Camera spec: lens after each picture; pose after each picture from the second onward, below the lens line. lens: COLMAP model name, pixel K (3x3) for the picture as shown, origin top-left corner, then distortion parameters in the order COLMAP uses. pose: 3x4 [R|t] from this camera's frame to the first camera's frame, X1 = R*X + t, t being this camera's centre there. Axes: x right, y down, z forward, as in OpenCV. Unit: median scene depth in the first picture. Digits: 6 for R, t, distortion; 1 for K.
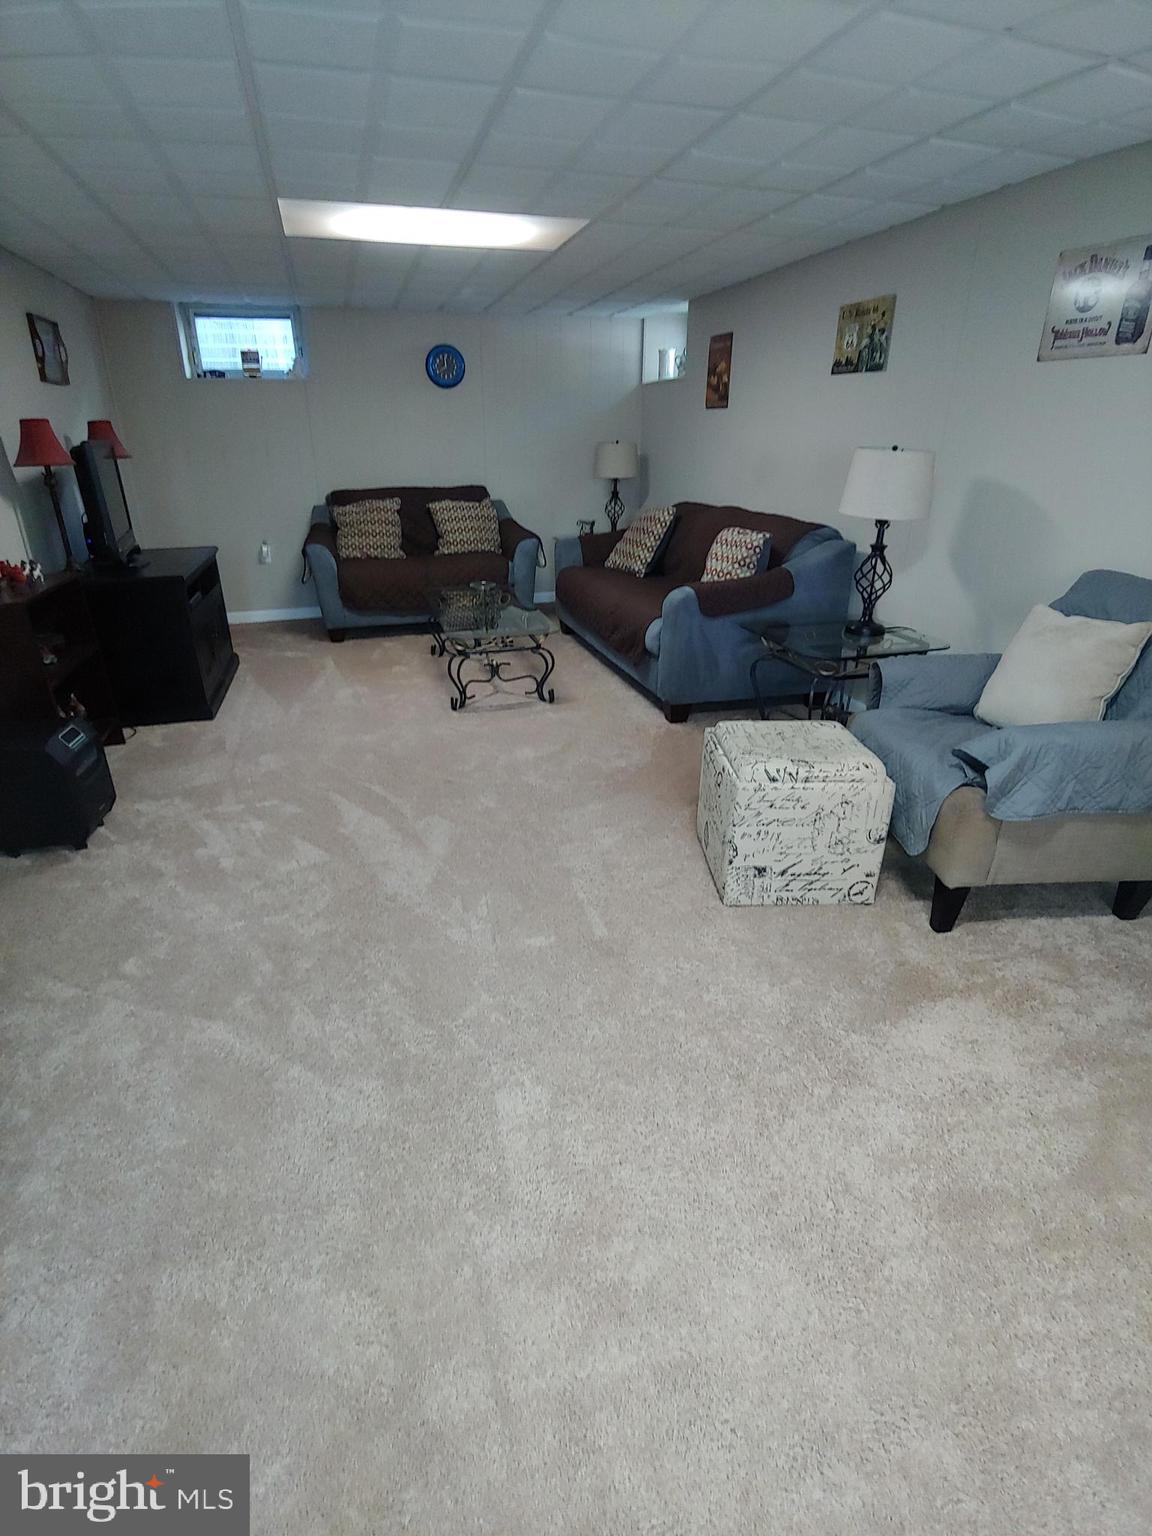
lens RADIAL K [[774.3, 0, 565.7], [0, 774.3, 770.0], [0, 0, 1]] dist [-0.007017, -0.008438]
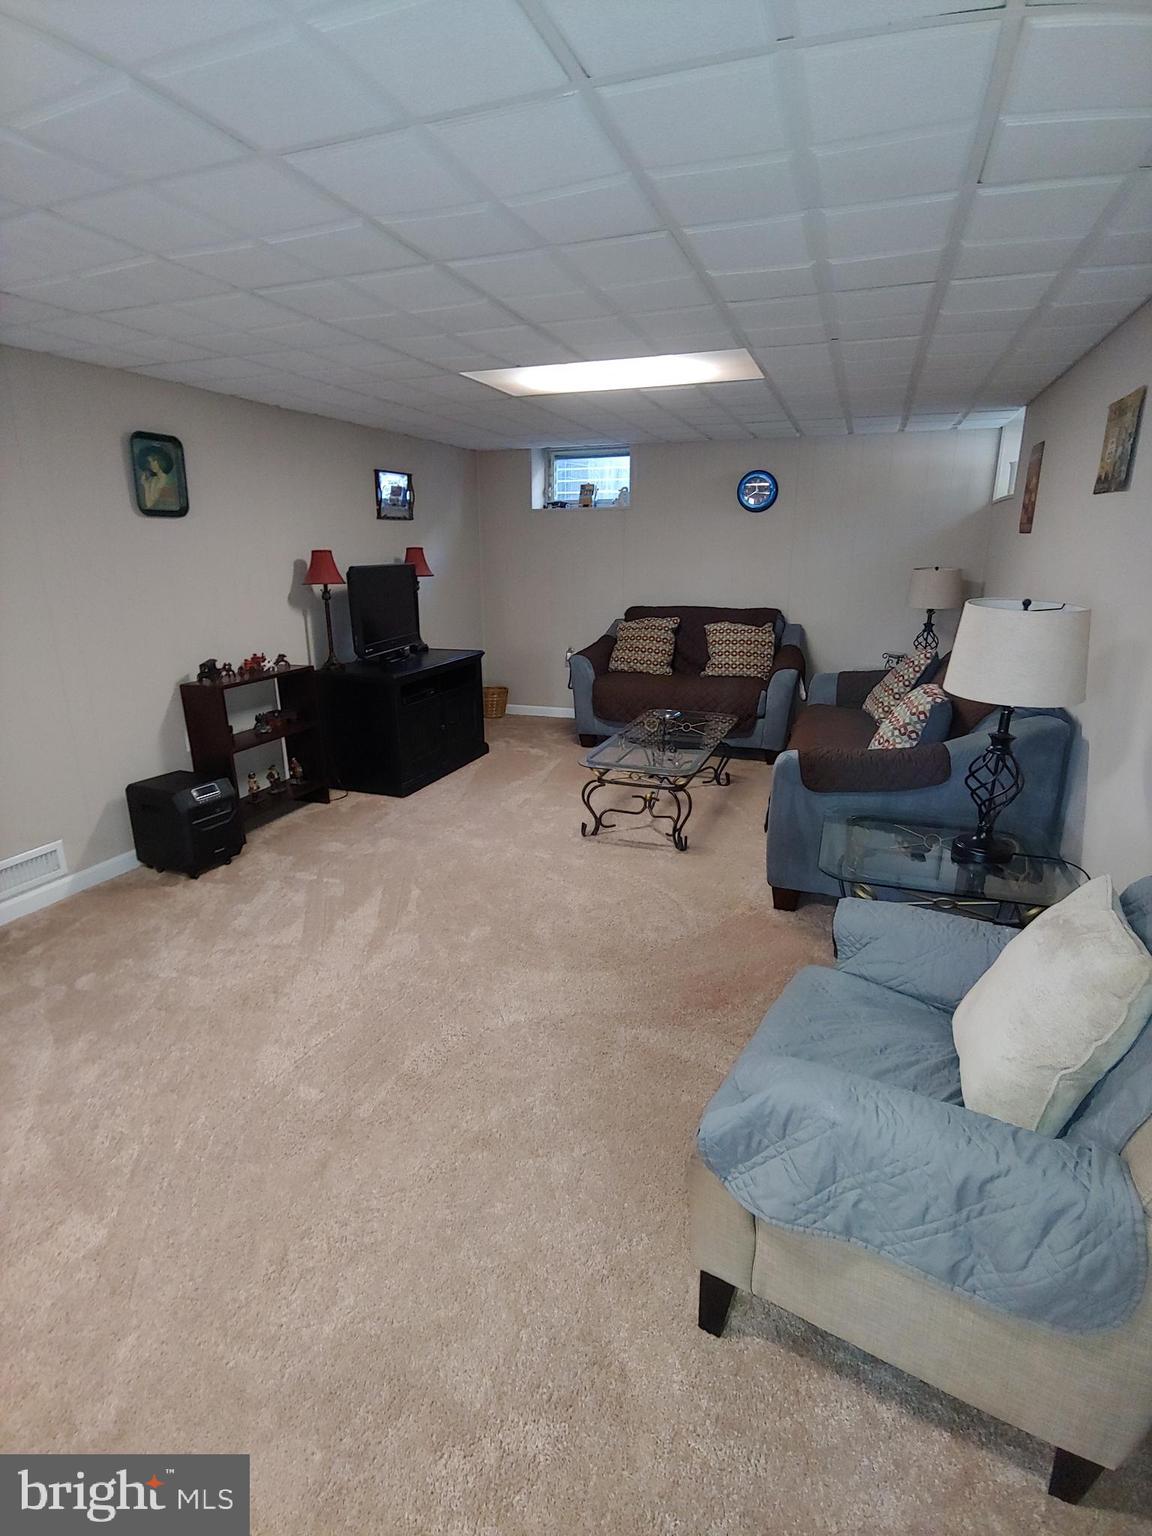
lens RADIAL K [[774.3, 0, 571.3], [0, 774.3, 763.4], [0, 0, 1]] dist [-0.007017, -0.008438]
pose [[0.802819, 0.163115, -0.573477, 0.314124], [-0.235963, 0.970240, -0.054362, -0.087788], [0.547543, 0.178963, 0.817416, 0.146223]]
